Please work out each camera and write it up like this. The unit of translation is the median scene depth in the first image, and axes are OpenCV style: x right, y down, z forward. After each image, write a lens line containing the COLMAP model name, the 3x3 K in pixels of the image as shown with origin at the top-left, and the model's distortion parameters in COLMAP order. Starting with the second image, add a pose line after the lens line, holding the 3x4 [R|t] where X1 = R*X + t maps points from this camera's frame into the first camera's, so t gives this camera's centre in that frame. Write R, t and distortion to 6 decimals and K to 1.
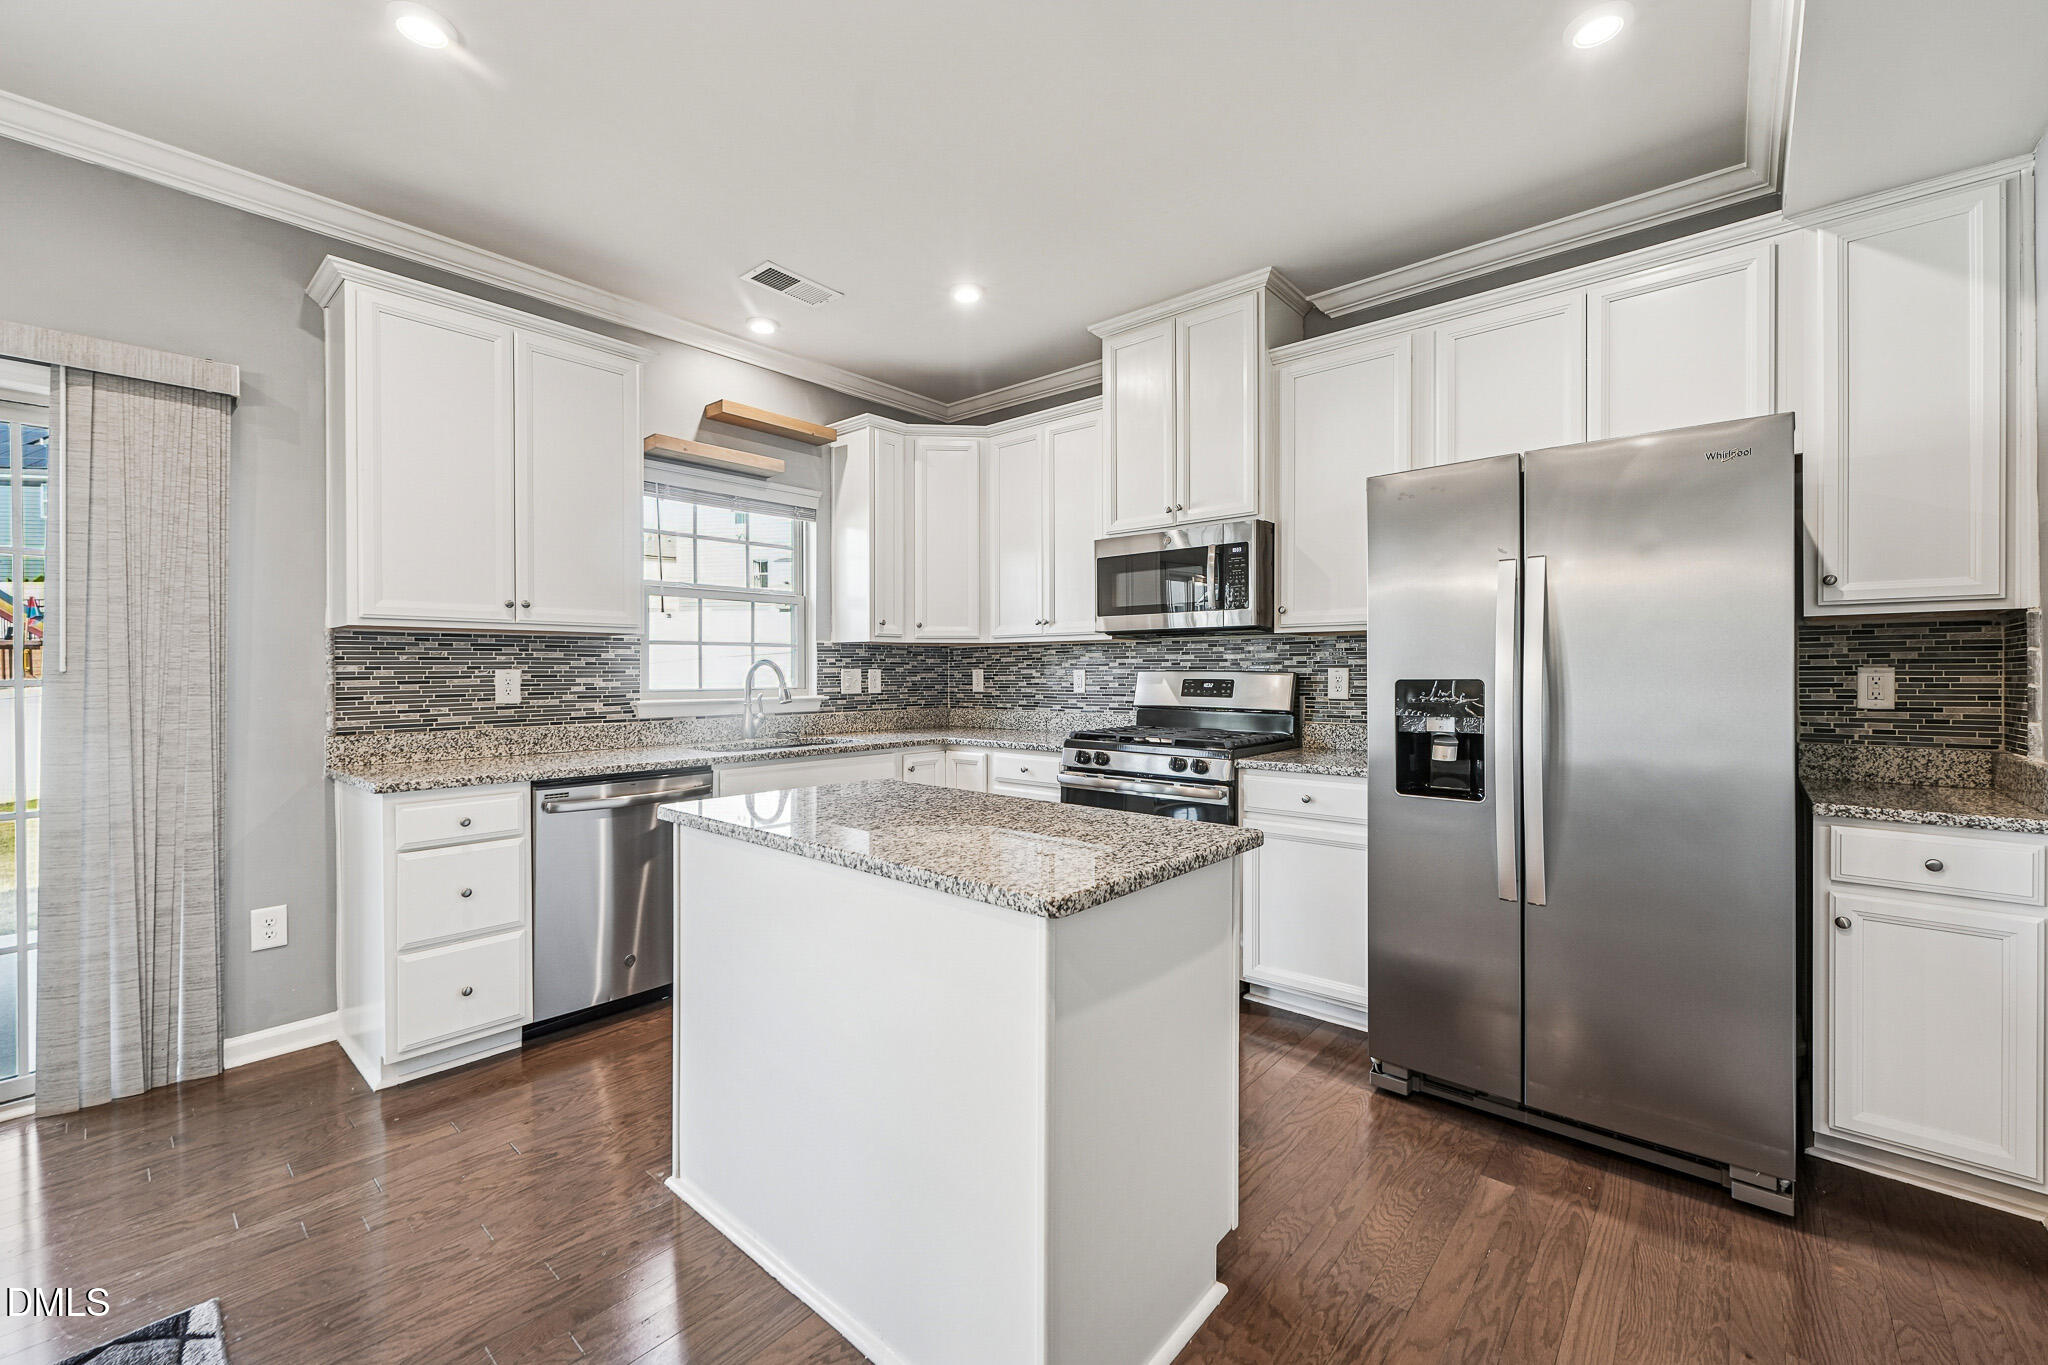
lens RADIAL K [[828.5, 0, 1015.6], [0, 828.5, 674.9], [0, 0, 1]] dist [-0.000374, 0.000511]
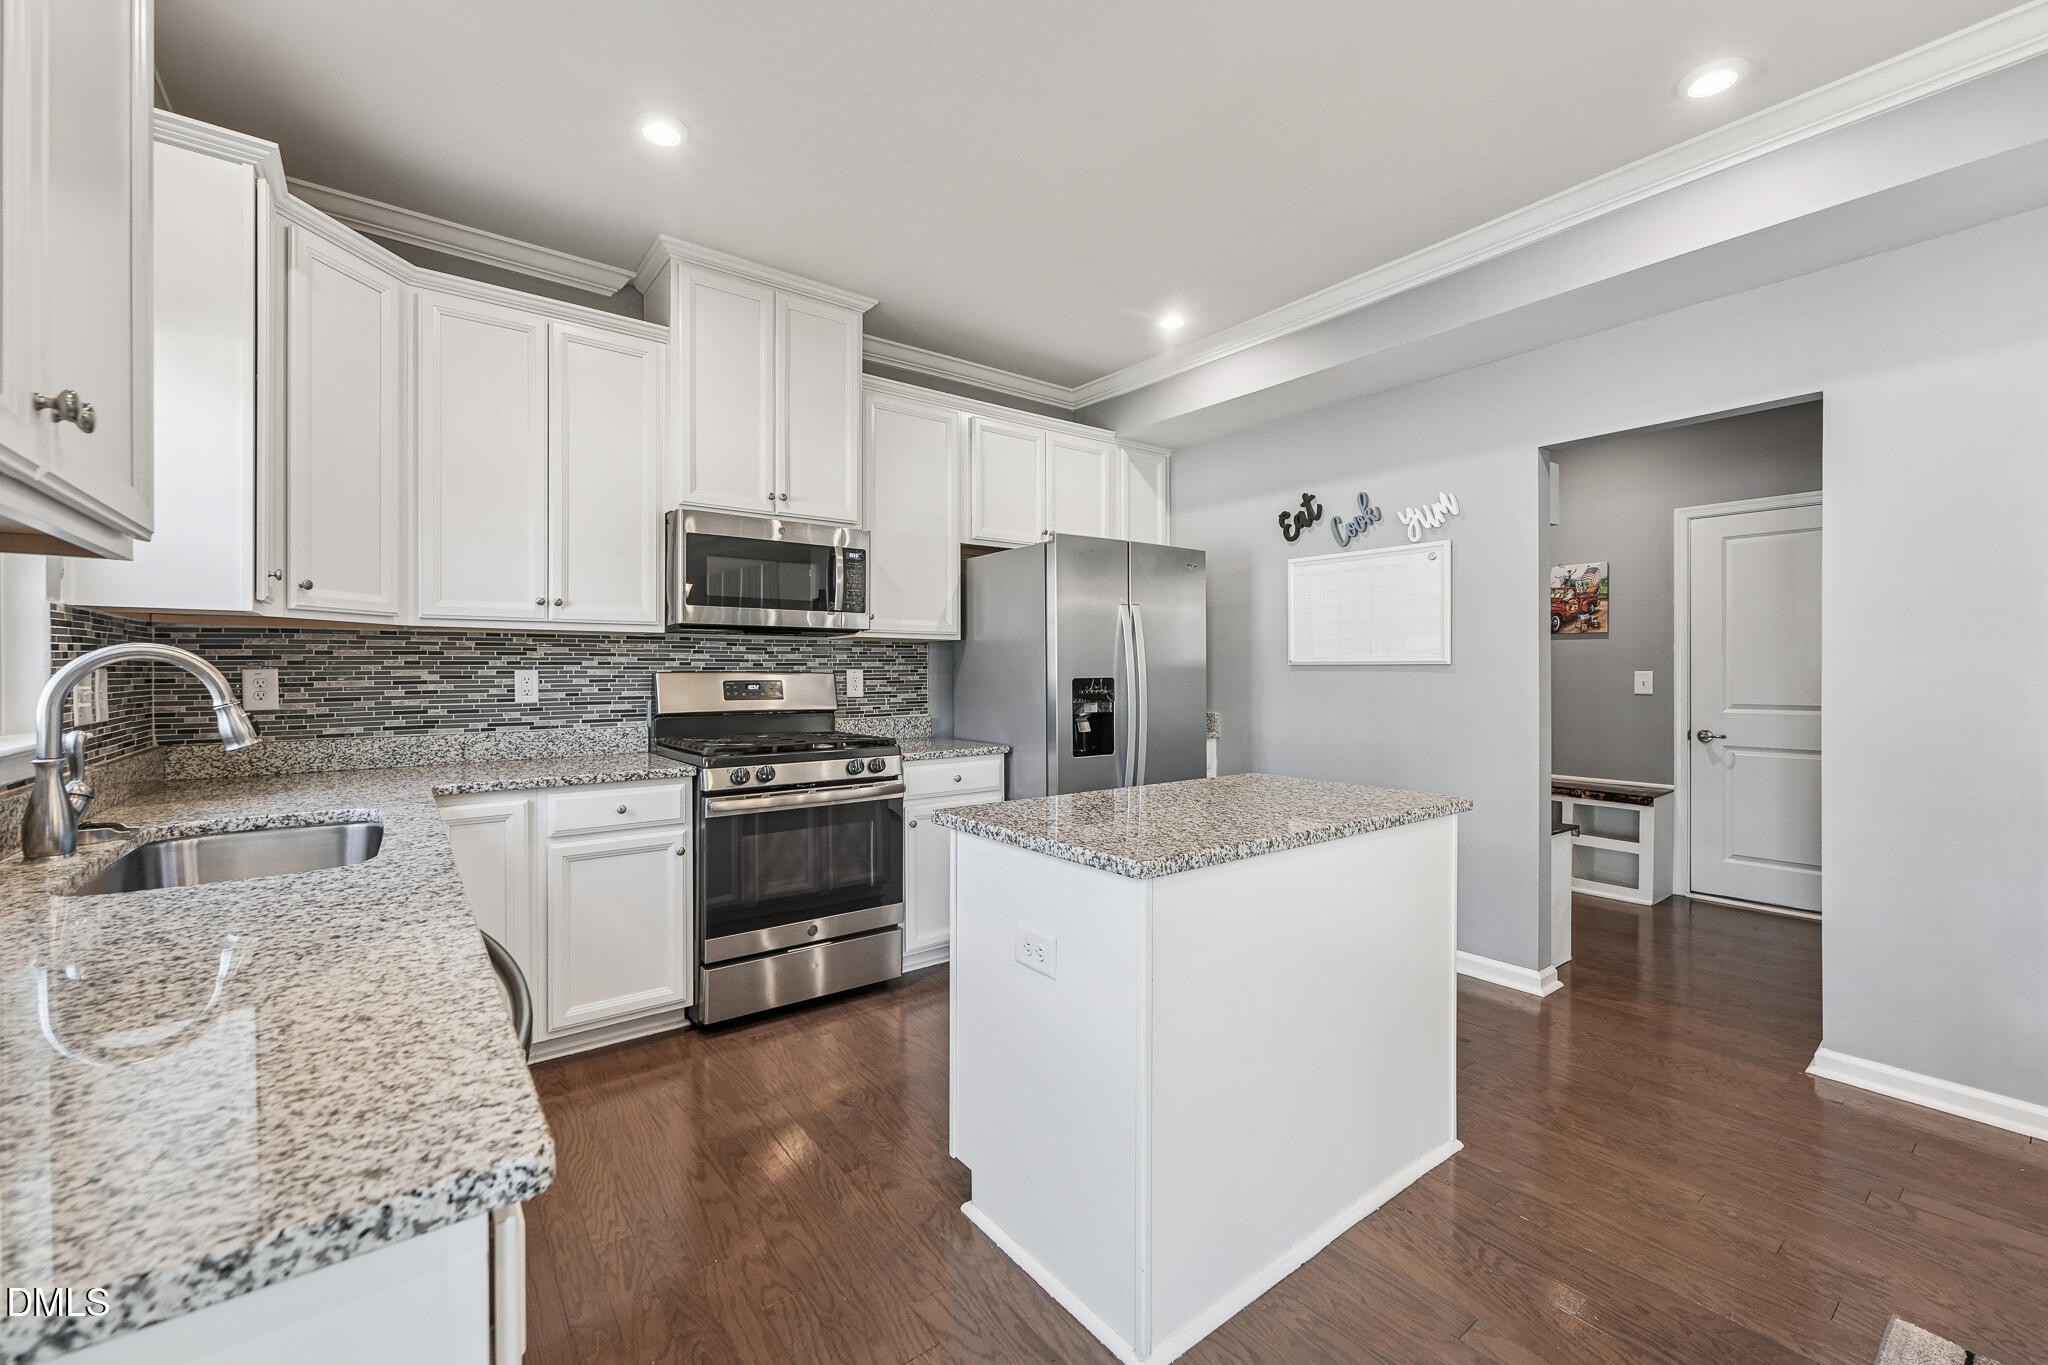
lens RADIAL K [[828.5, 0, 1026.2], [0, 828.5, 672.3], [0, 0, 1]] dist [-0.000374, 0.000511]
pose [[0.201397, -0.001725, 0.979508, -0.621082], [0.003382, 0.999994, 0.001066, -0.004365], [-0.979504, 0.003098, 0.201401, 0.510073]]
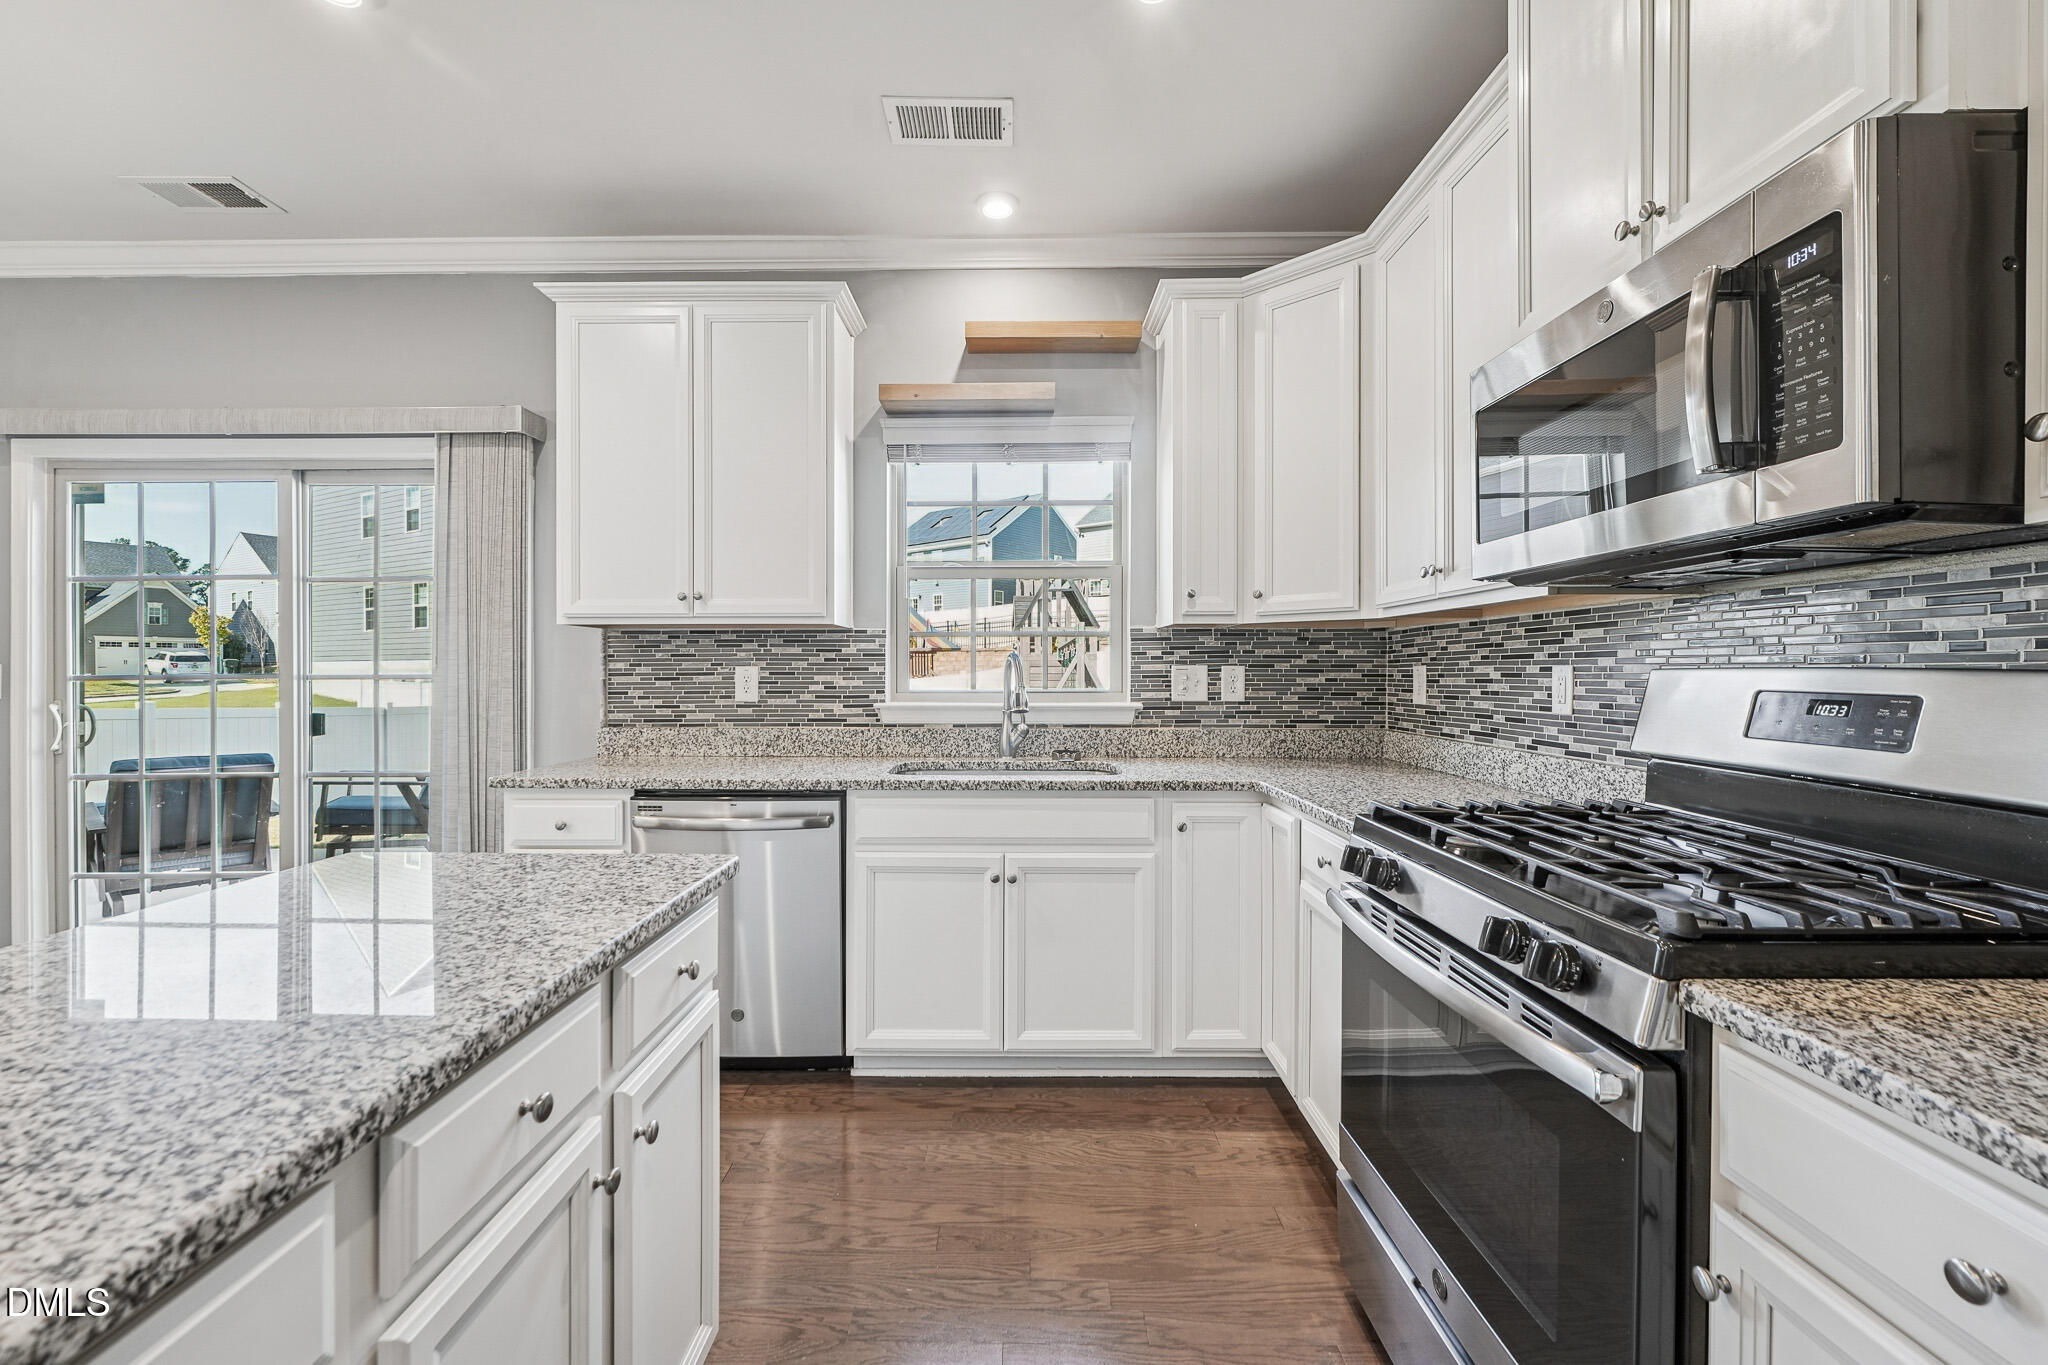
lens RADIAL K [[828.5, 0, 1016.5], [0, 828.5, 670.2], [0, 0, 1]] dist [-0.000374, 0.000511]
pose [[0.651610, 0.002516, -0.758550, 0.272512], [-0.004568, 0.999989, -0.000608, -0.002306], [0.758540, 0.003861, 0.651615, 0.527182]]
